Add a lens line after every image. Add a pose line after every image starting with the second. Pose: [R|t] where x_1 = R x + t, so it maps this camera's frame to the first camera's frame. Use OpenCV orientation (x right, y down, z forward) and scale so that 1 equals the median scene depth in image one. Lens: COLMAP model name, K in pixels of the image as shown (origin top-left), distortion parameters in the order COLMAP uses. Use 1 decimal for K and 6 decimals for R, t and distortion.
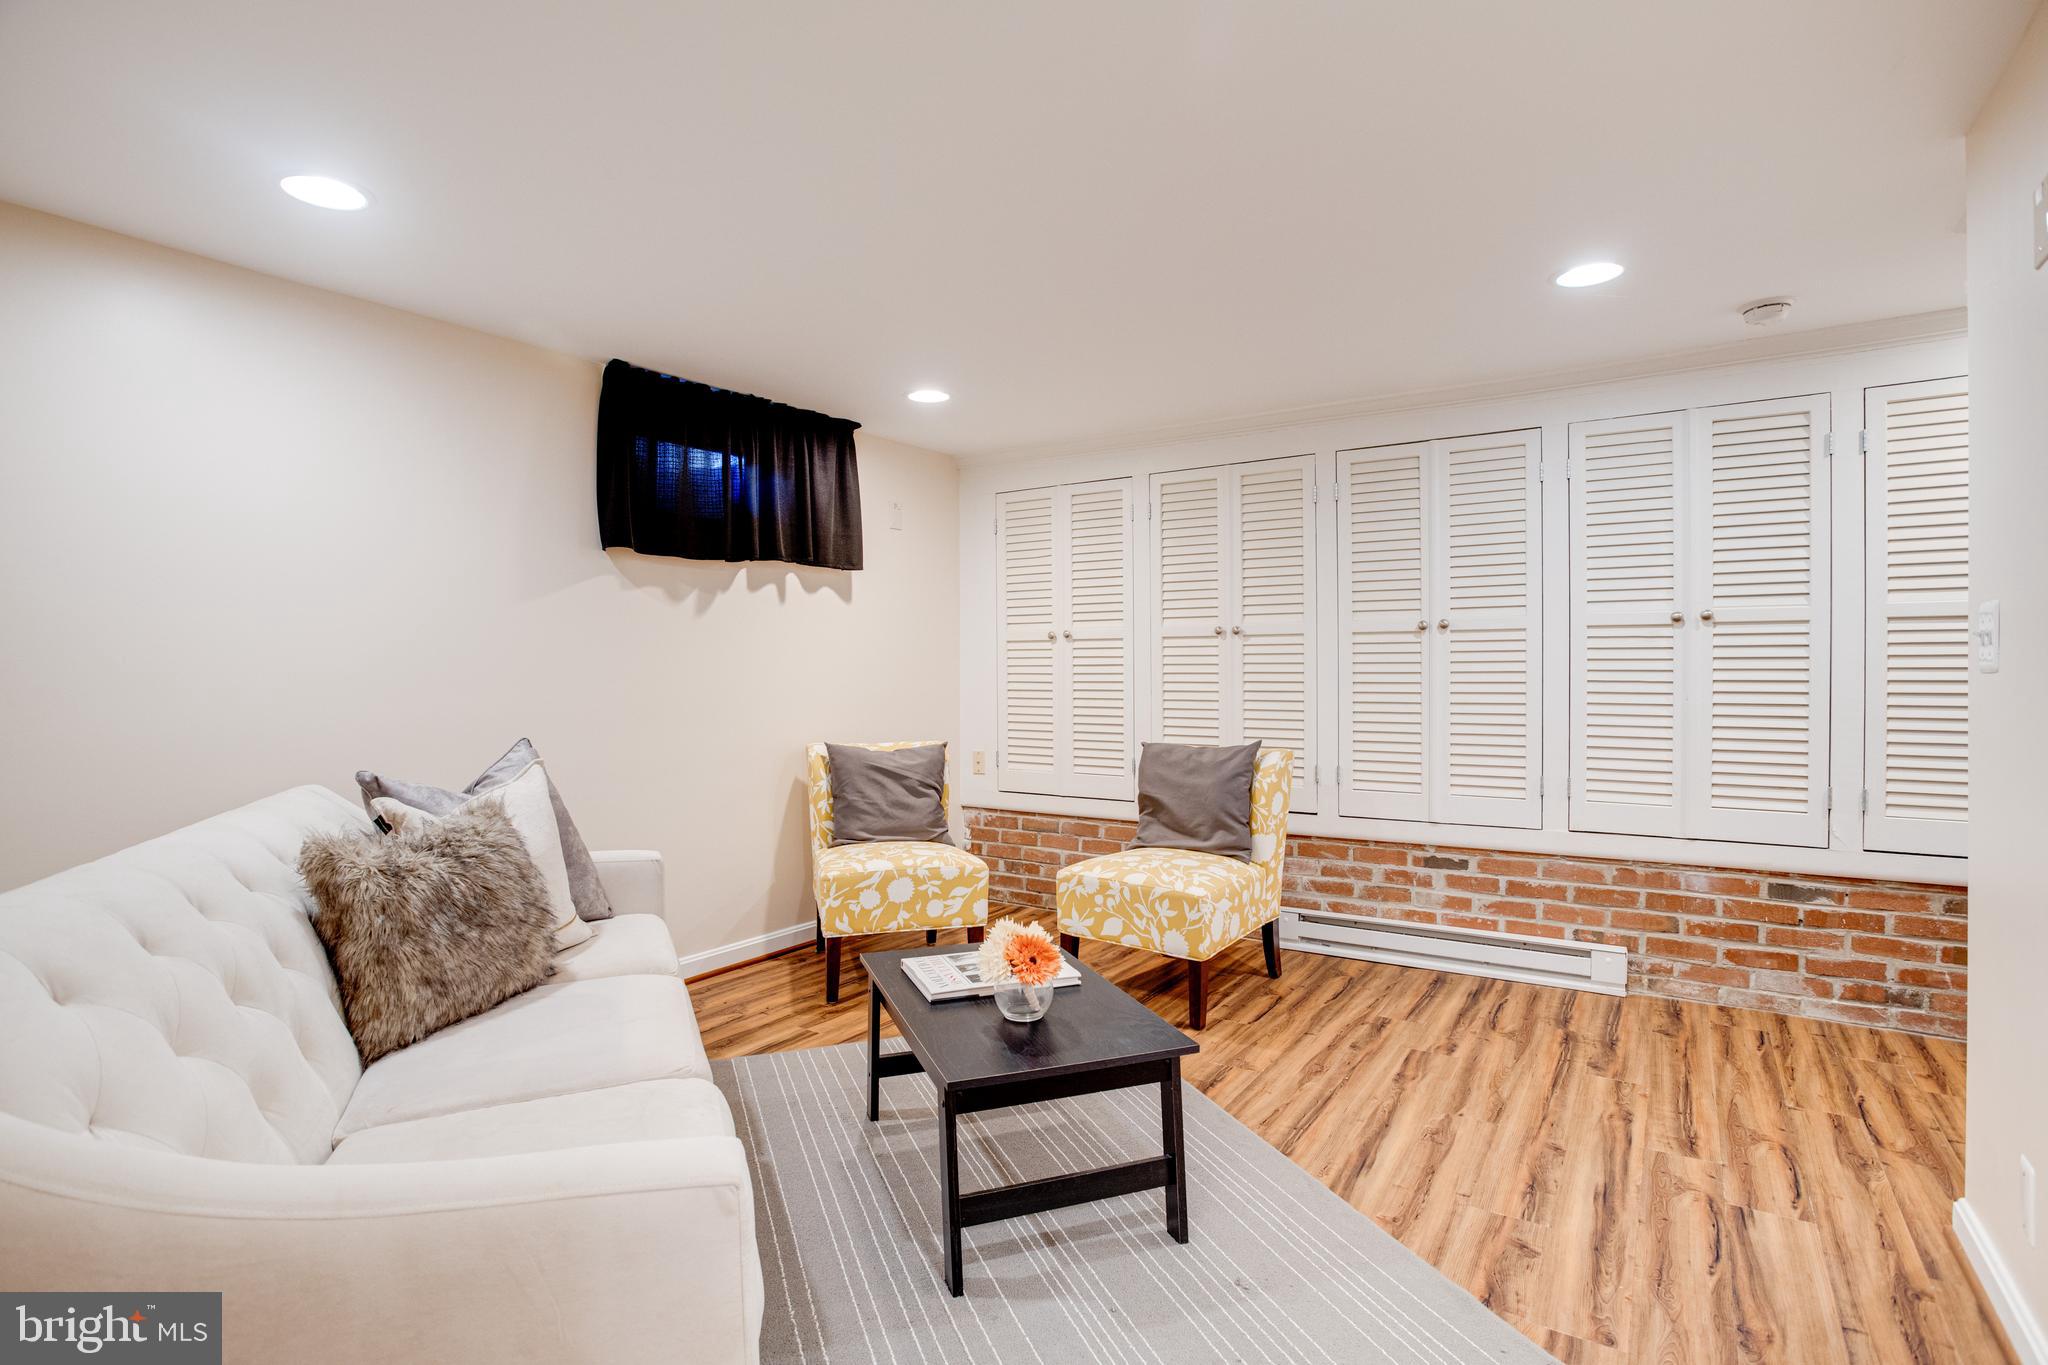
lens RADIAL K [[1003.4, 0, 1024.0], [0, 1003.4, 682.5], [0, 0, 1]] dist [-0.068618, 0.027086]
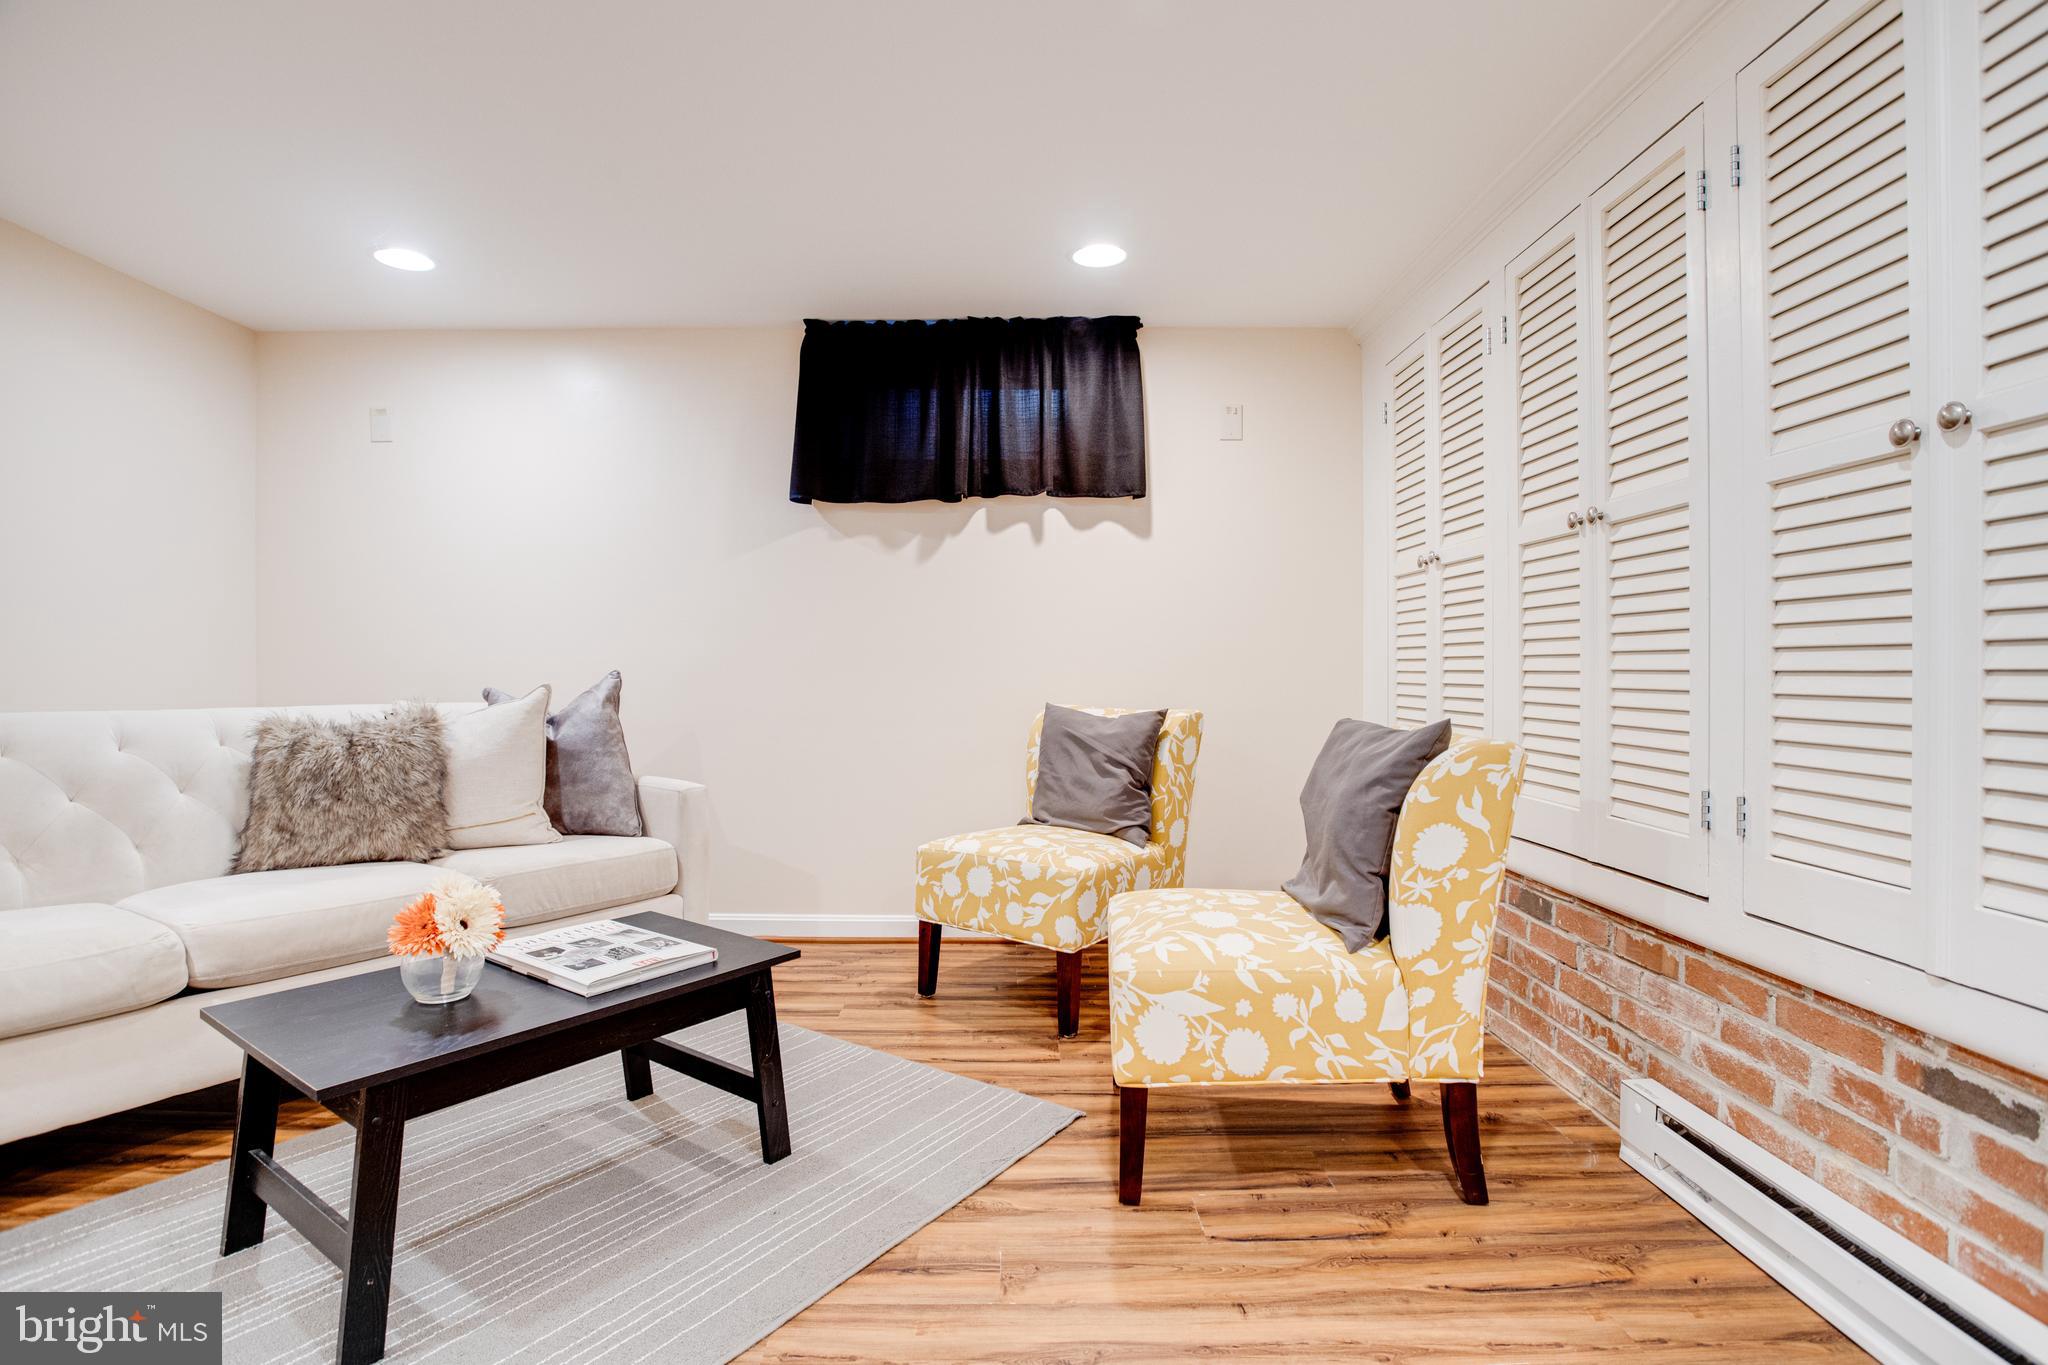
lens RADIAL K [[1003.4, 0, 1024.0], [0, 1003.4, 682.5], [0, 0, 1]] dist [-0.068618, 0.027086]
pose [[0.562754, 0.016037, -0.826469, 0.564411], [-0.016640, 0.999829, 0.008070, 0.041505], [0.826457, 0.009211, 0.562925, 0.581251]]
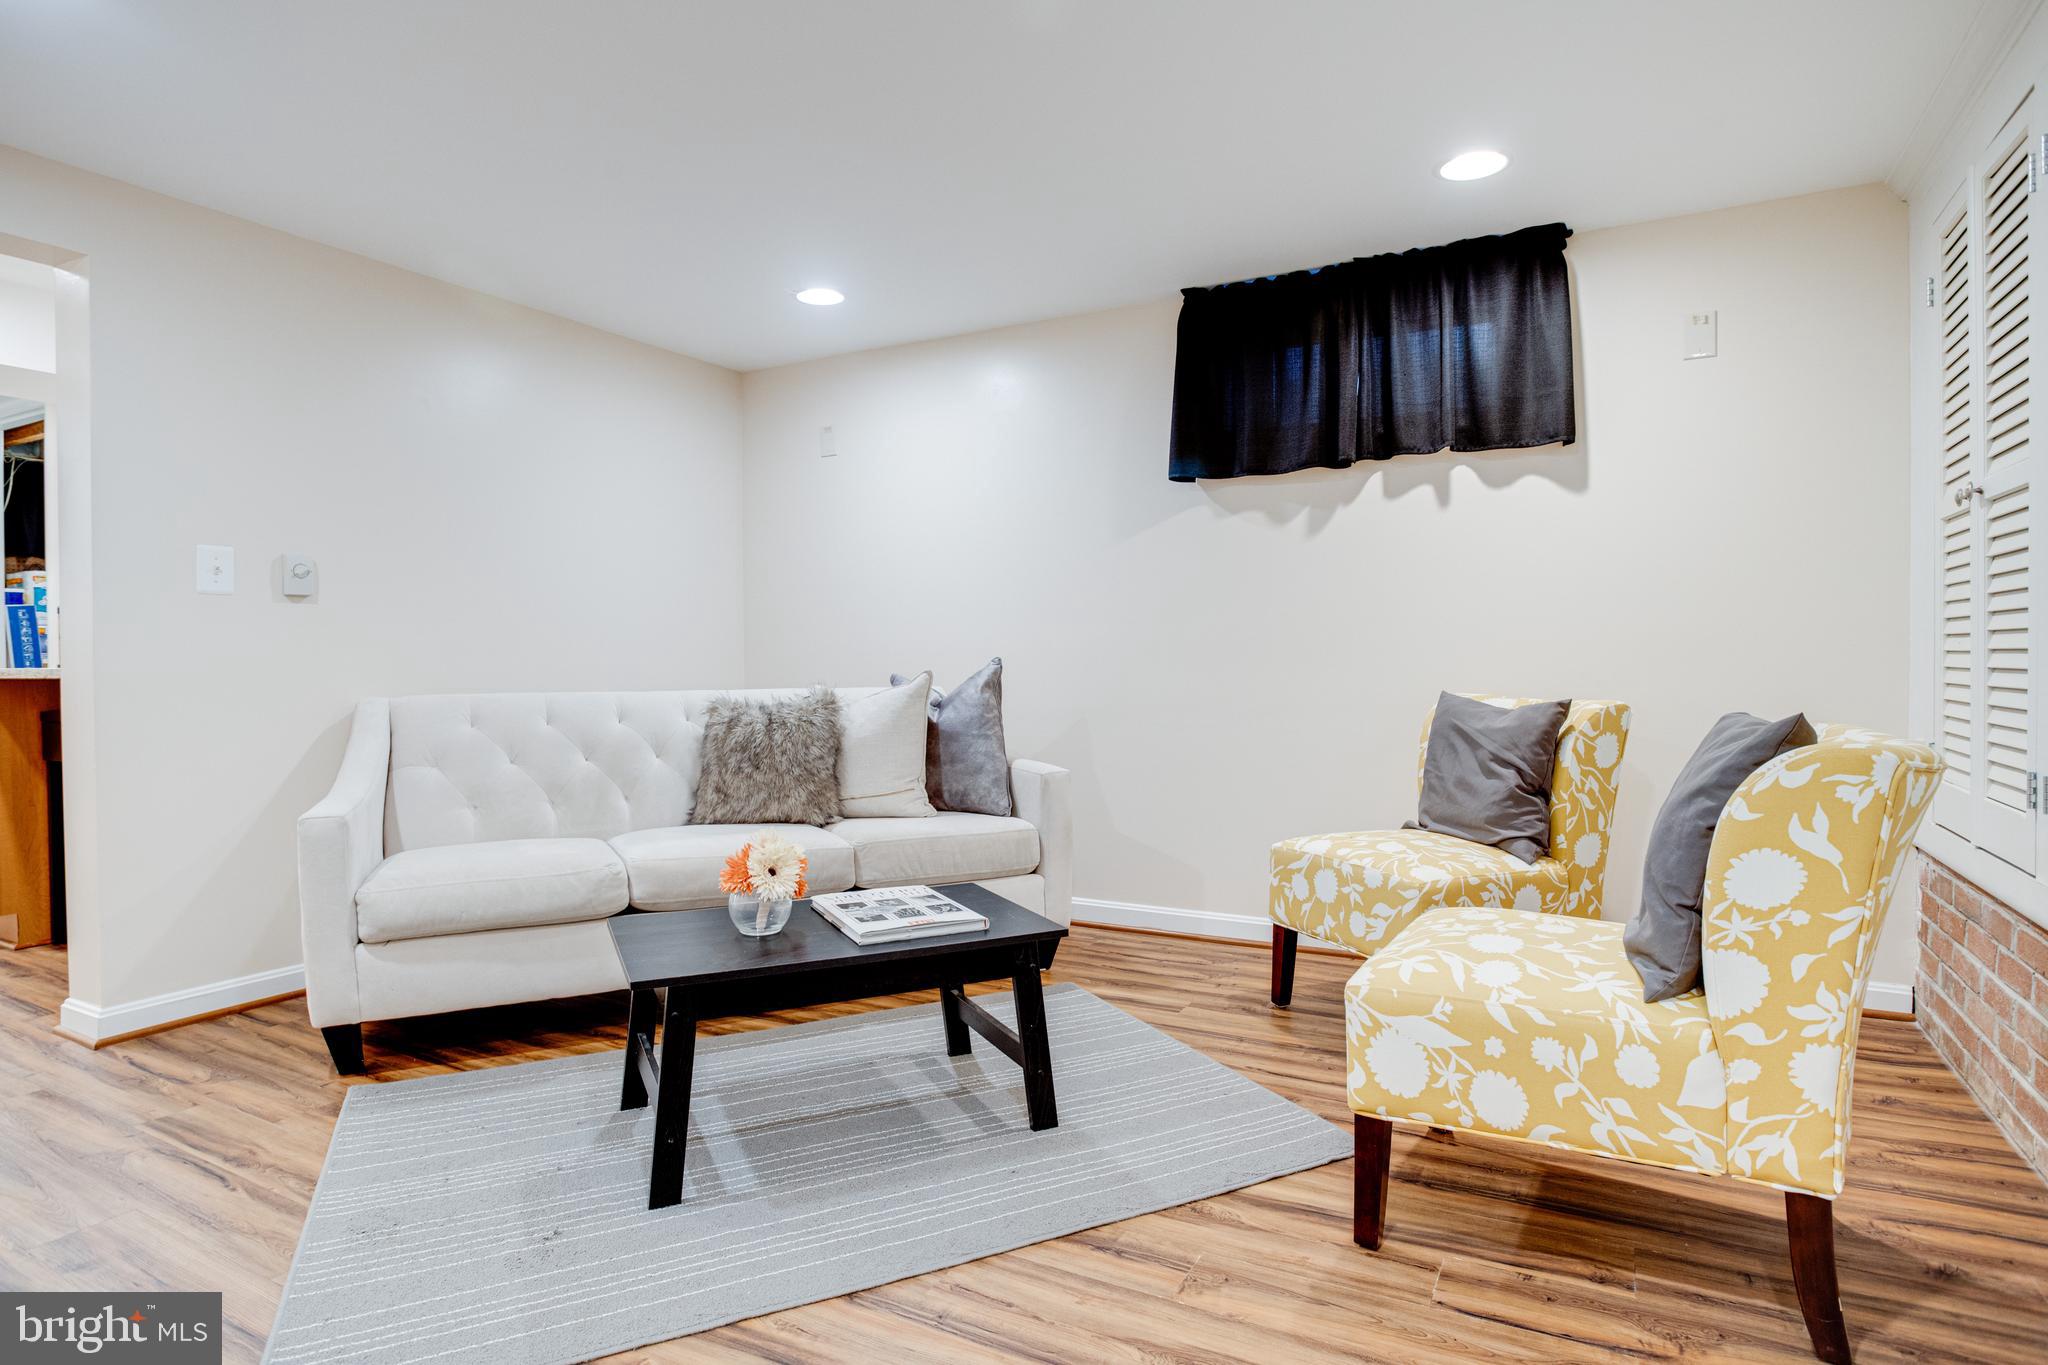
lens RADIAL K [[1112.3, 0, 1024.0], [0, 1112.3, 682.5], [0, 0, 1]] dist [-0.062186, 0.035293]
pose [[0.086727, 0.026917, -0.995868, 0.666659], [-0.008670, 0.999617, 0.026263, 0.040001], [0.996194, 0.006357, 0.086927, 0.715873]]
